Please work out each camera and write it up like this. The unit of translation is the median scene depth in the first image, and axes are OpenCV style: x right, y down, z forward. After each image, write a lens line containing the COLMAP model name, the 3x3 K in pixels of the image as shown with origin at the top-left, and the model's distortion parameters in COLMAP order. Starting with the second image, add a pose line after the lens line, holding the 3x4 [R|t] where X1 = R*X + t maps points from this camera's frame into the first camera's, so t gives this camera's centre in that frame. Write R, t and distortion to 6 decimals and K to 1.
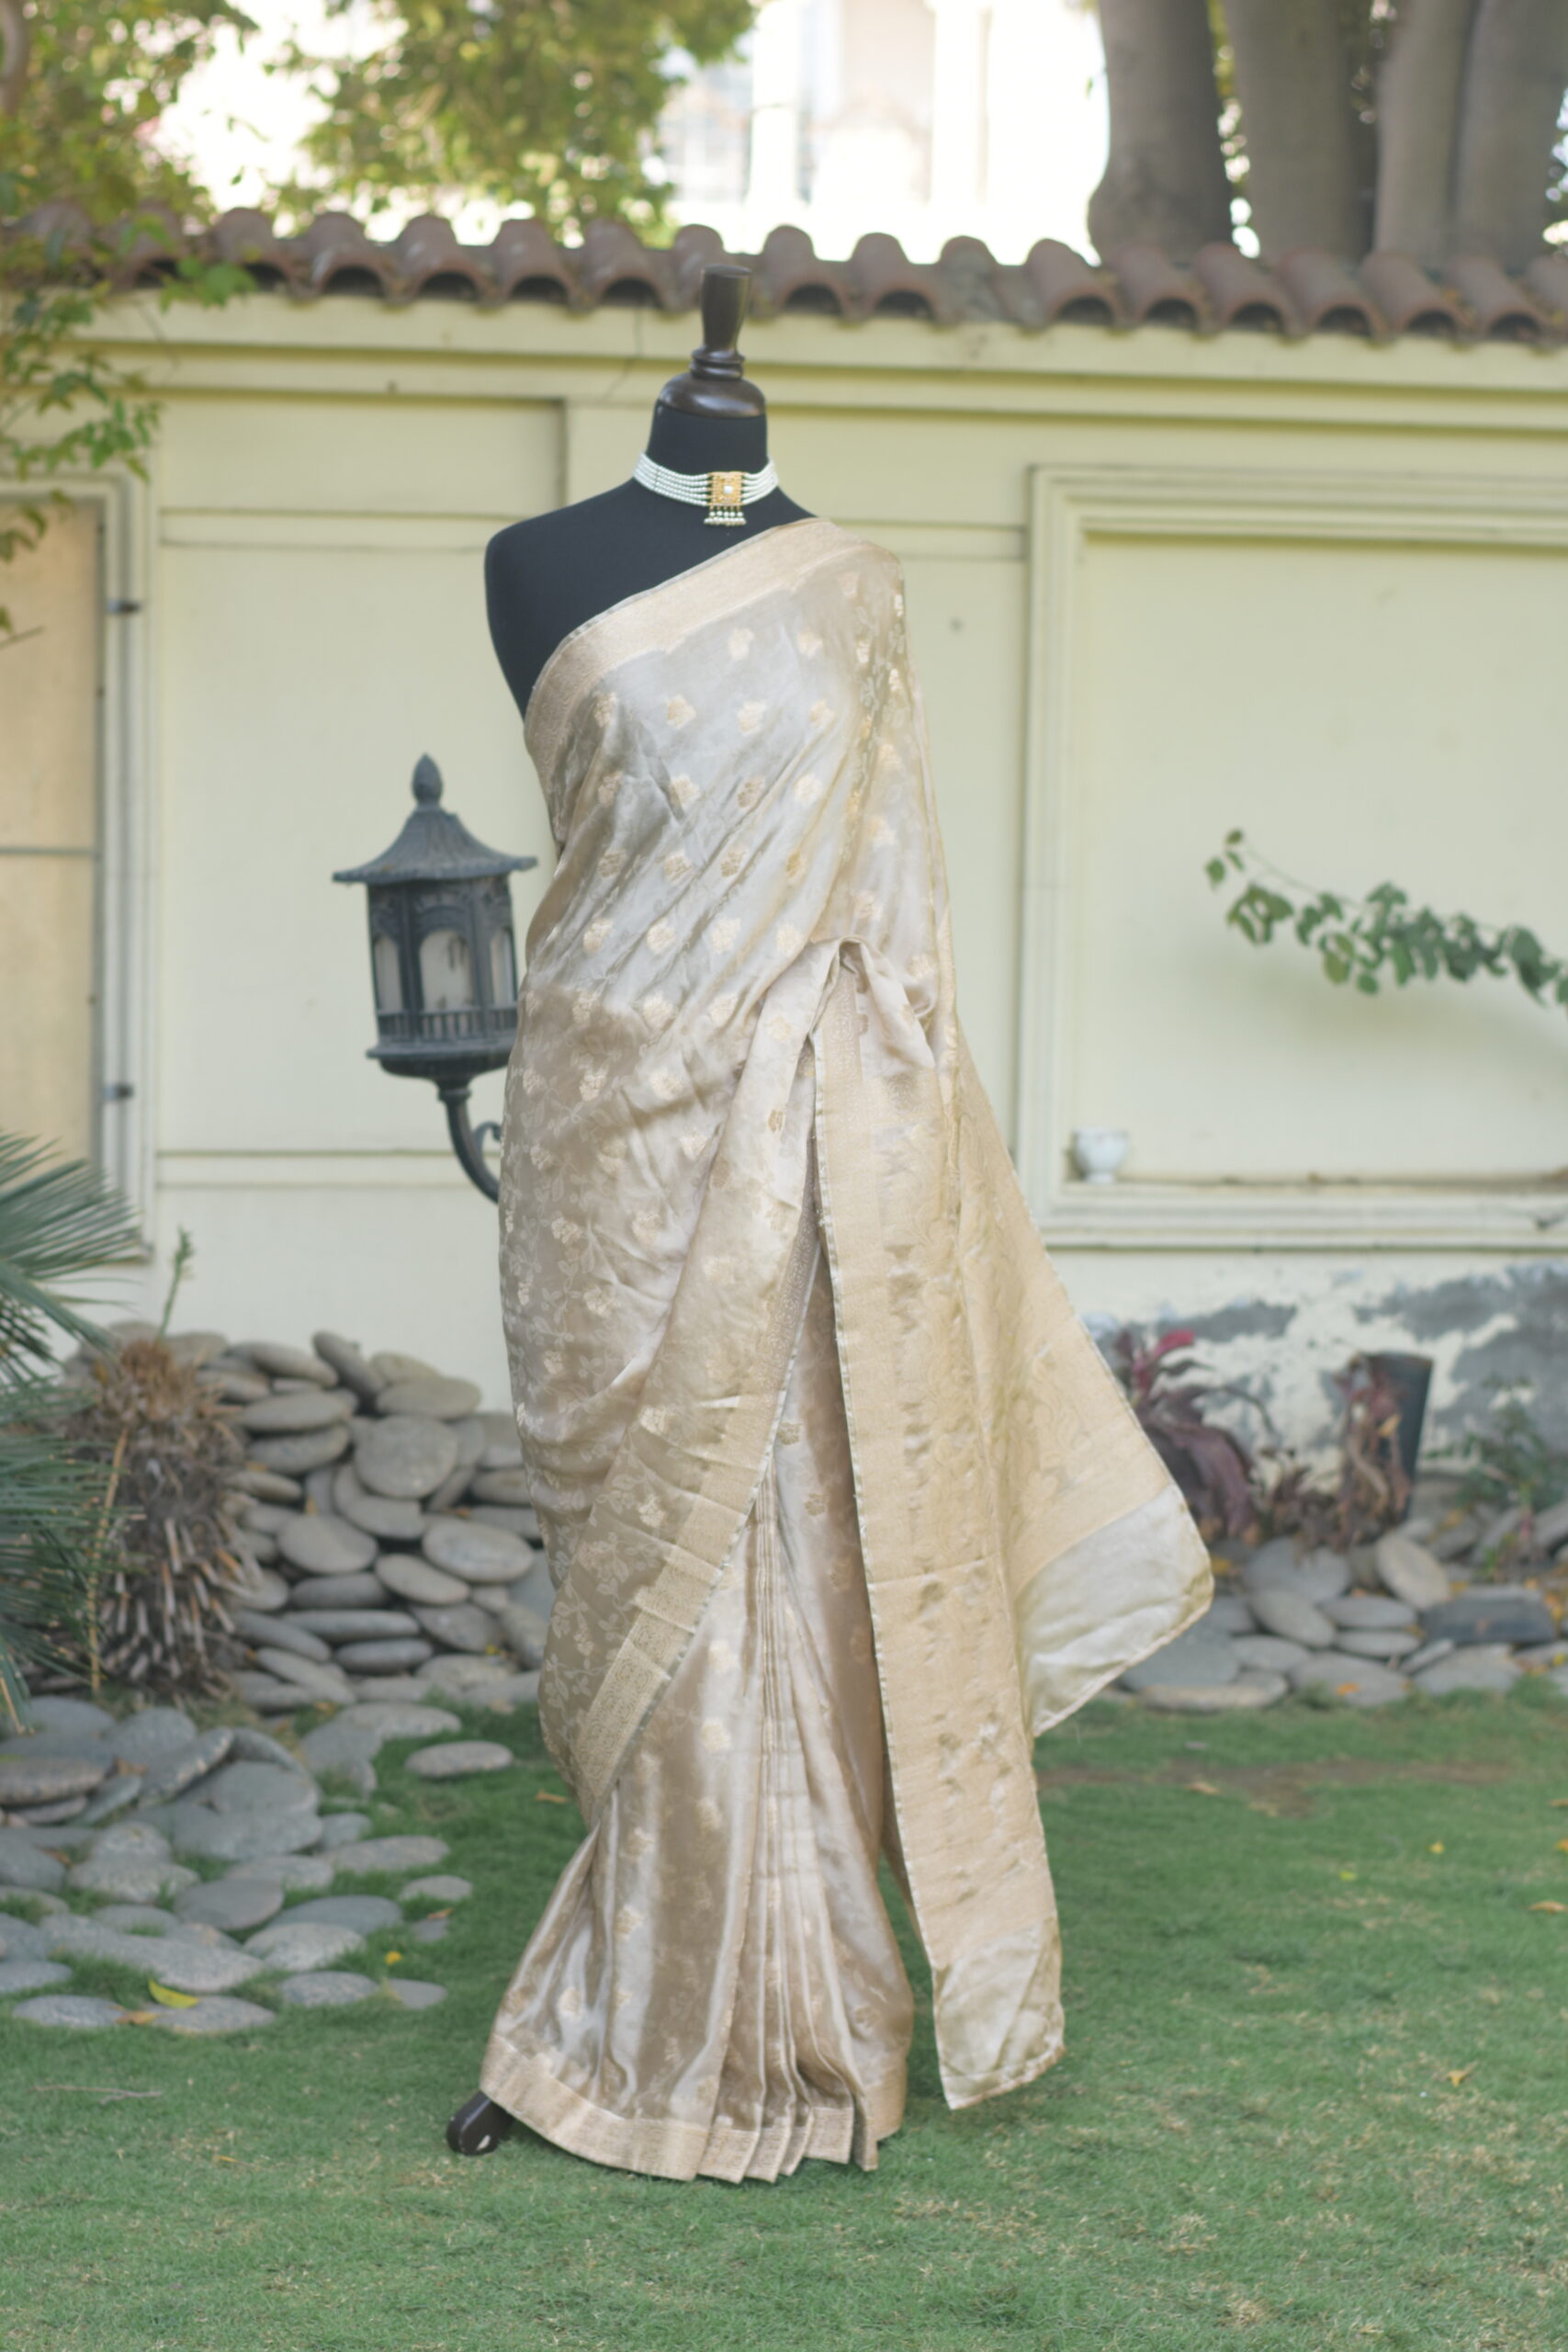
lens RADIAL K [[5751.9, 0, 792.7], [0, 5751.9, 1152.9], [0, 0, 1]] dist [-0.071662, 0.000000]
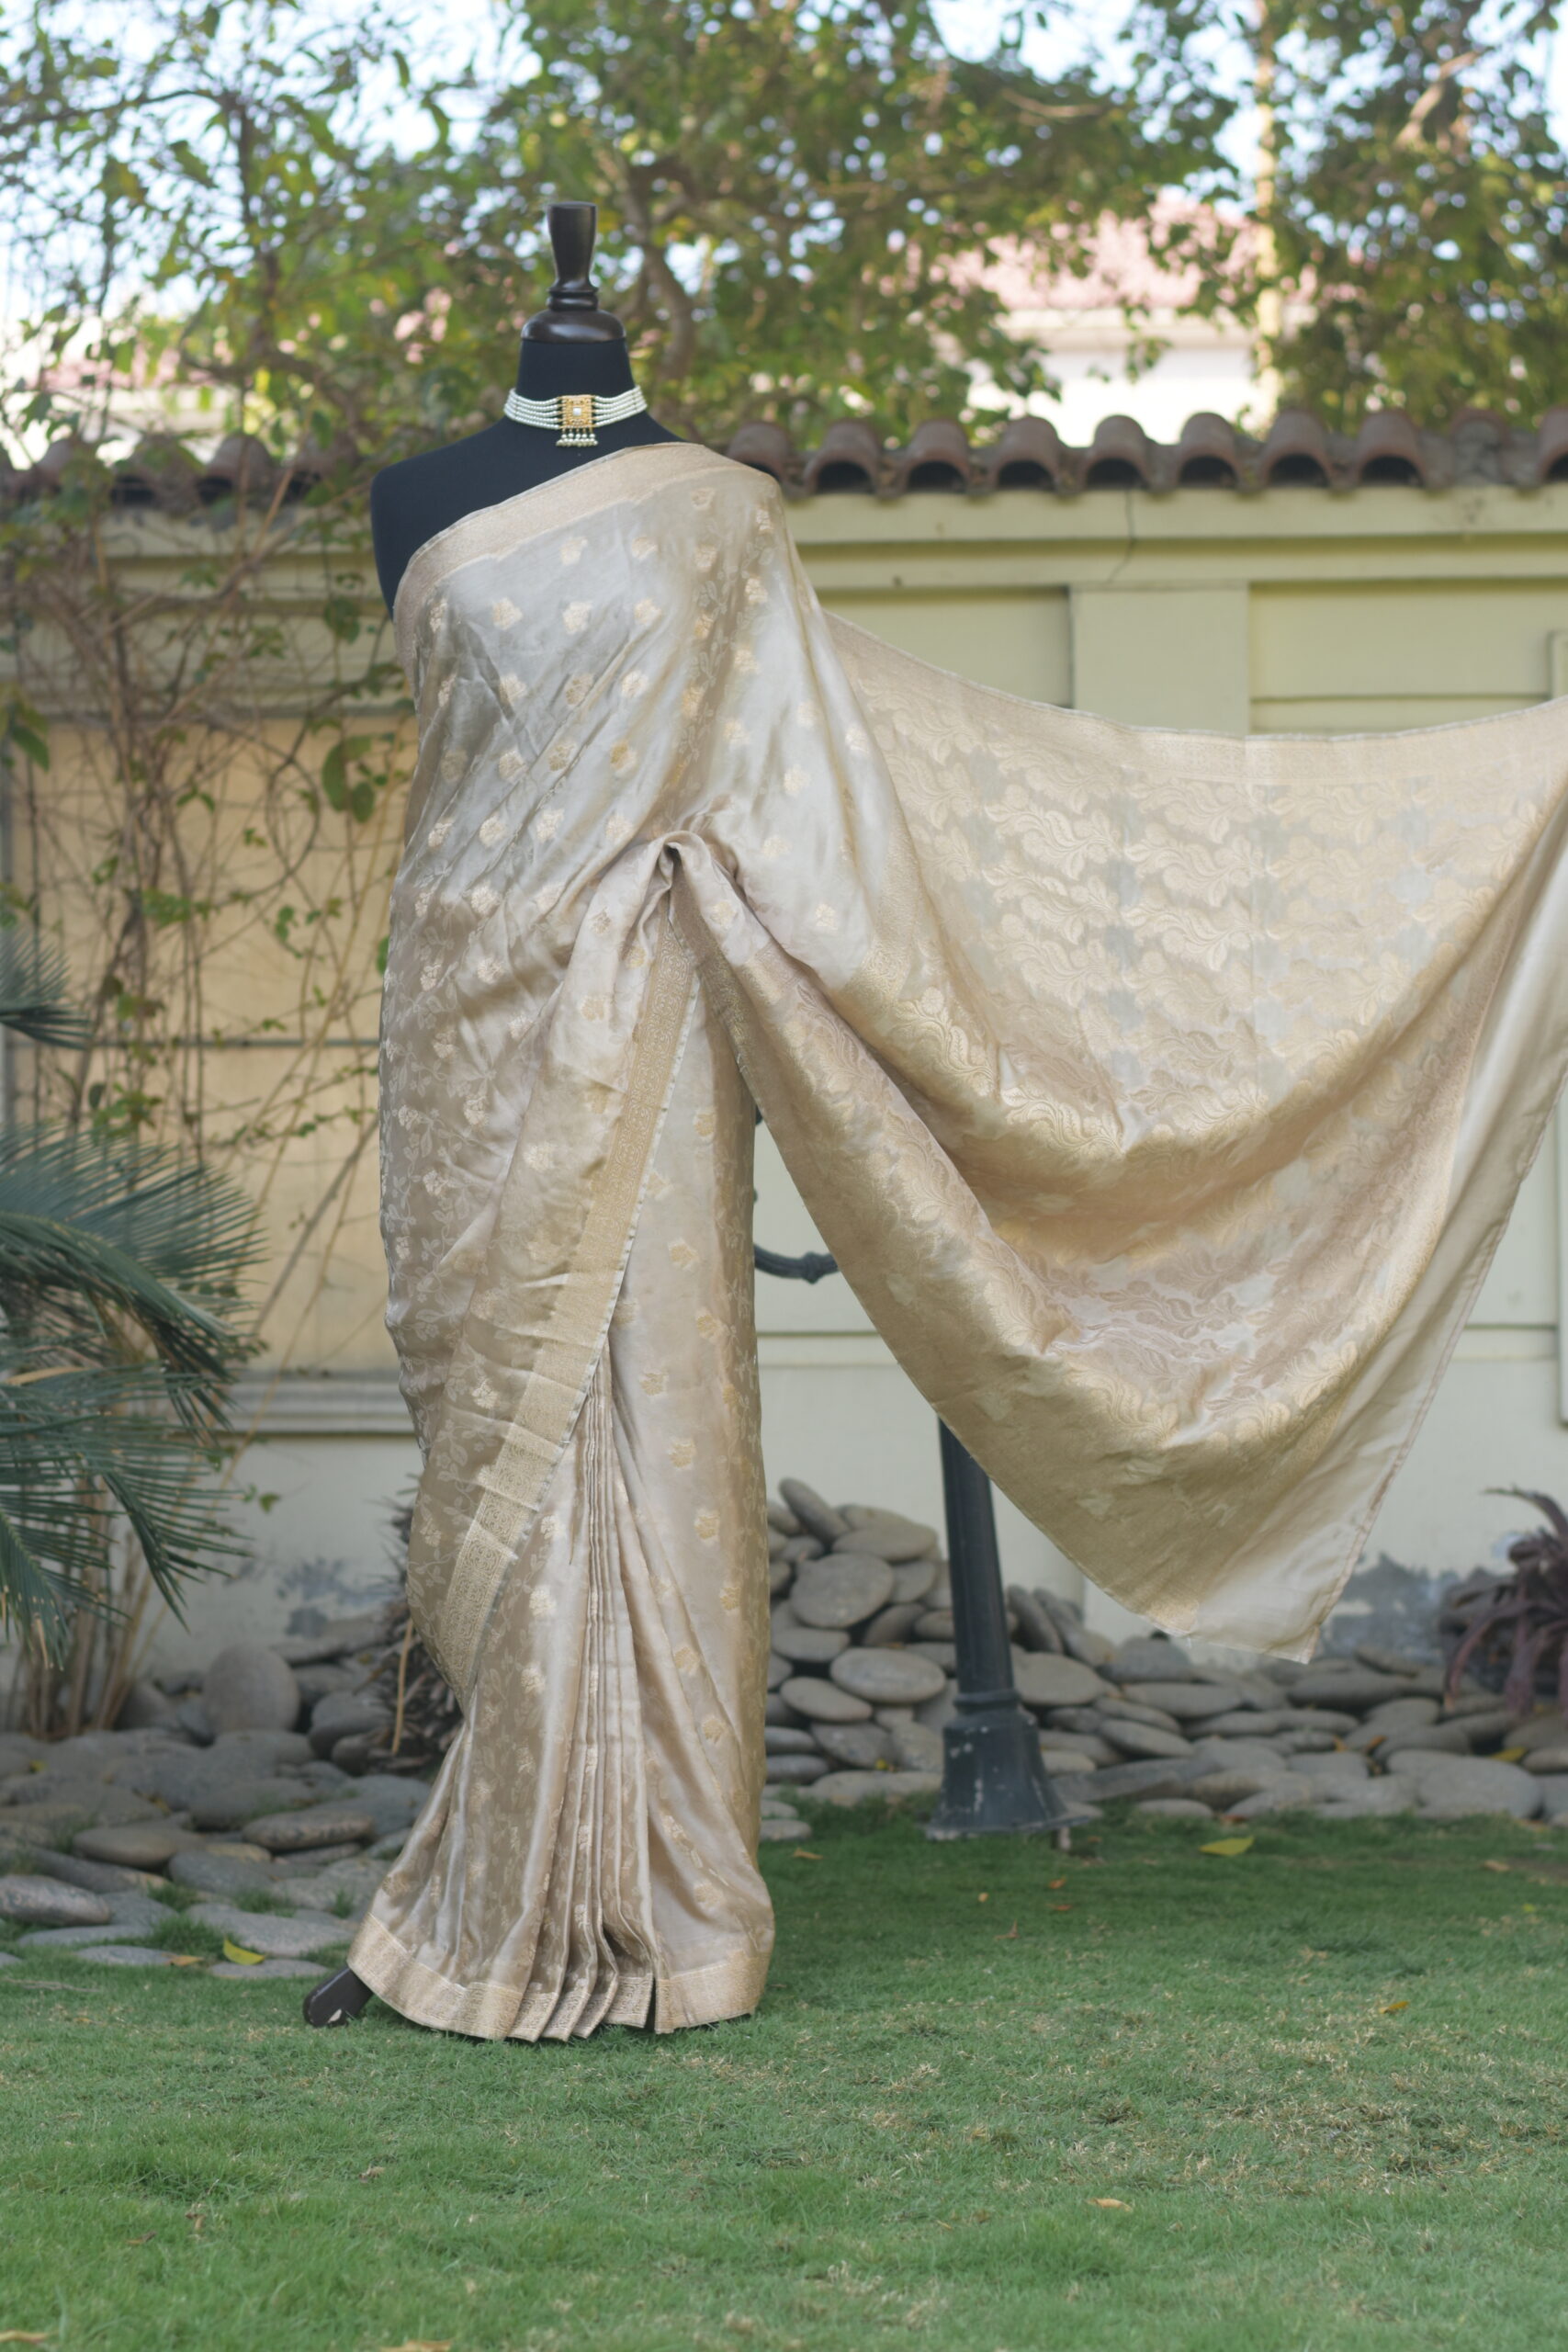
lens RADIAL K [[5751.9, 0, 770.1], [0, 5751.9, 1185.5], [0, 0, 1]] dist [-0.071662, 0.000000]
pose [[0.952836, -0.033762, -0.301603, 0.332190], [-0.001600, 0.993220, -0.116240, 0.144924], [0.303482, 0.111241, 0.946321, 0.044921]]
